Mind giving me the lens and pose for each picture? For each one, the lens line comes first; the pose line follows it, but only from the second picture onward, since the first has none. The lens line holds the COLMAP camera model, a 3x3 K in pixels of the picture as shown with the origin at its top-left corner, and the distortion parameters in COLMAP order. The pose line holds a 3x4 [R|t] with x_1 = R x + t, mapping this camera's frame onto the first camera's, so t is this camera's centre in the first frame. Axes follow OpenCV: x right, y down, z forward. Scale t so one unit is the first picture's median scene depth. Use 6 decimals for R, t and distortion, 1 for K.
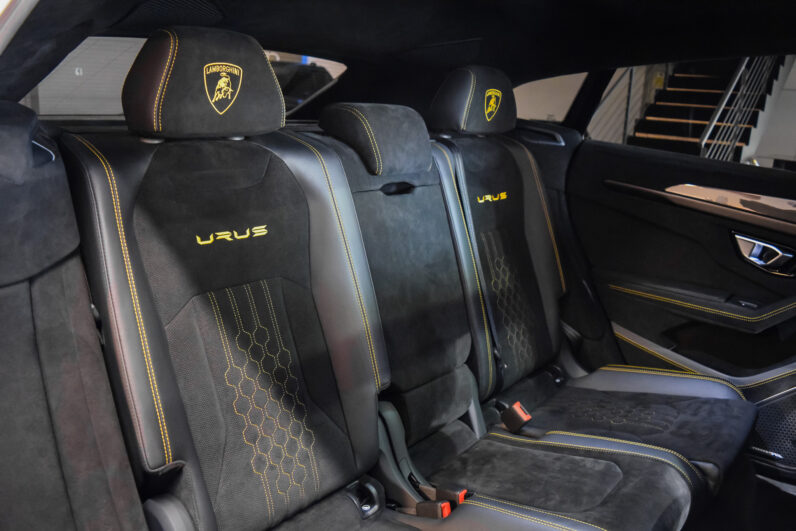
lens RADIAL K [[620.5, 0, 398.0], [0, 620.5, 265.5], [0, 0, 1]] dist [-0.088641, 0.010226]
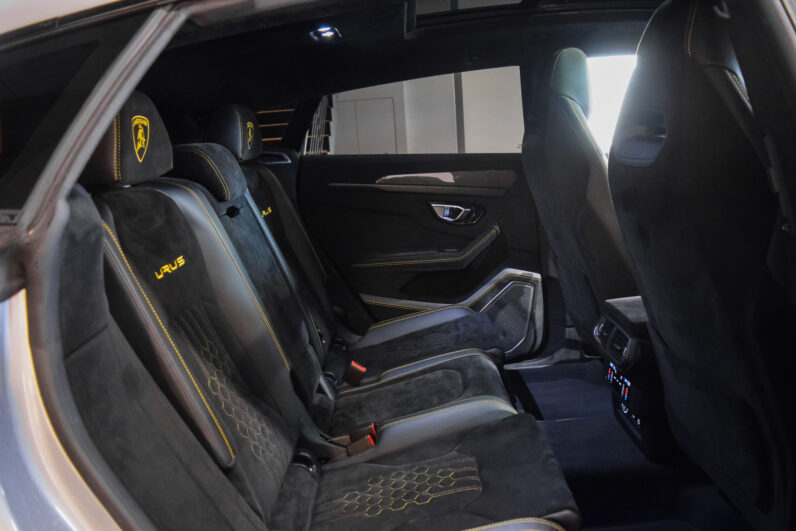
lens RADIAL K [[620.5, 0, 398.0], [0, 620.5, 265.5], [0, 0, 1]] dist [-0.088641, 0.010226]
pose [[0.768101, -0.237649, 0.594596, -0.432145], [0.266922, 0.962886, 0.040036, 0.008718], [-0.582042, 0.127959, 0.803027, -0.088722]]
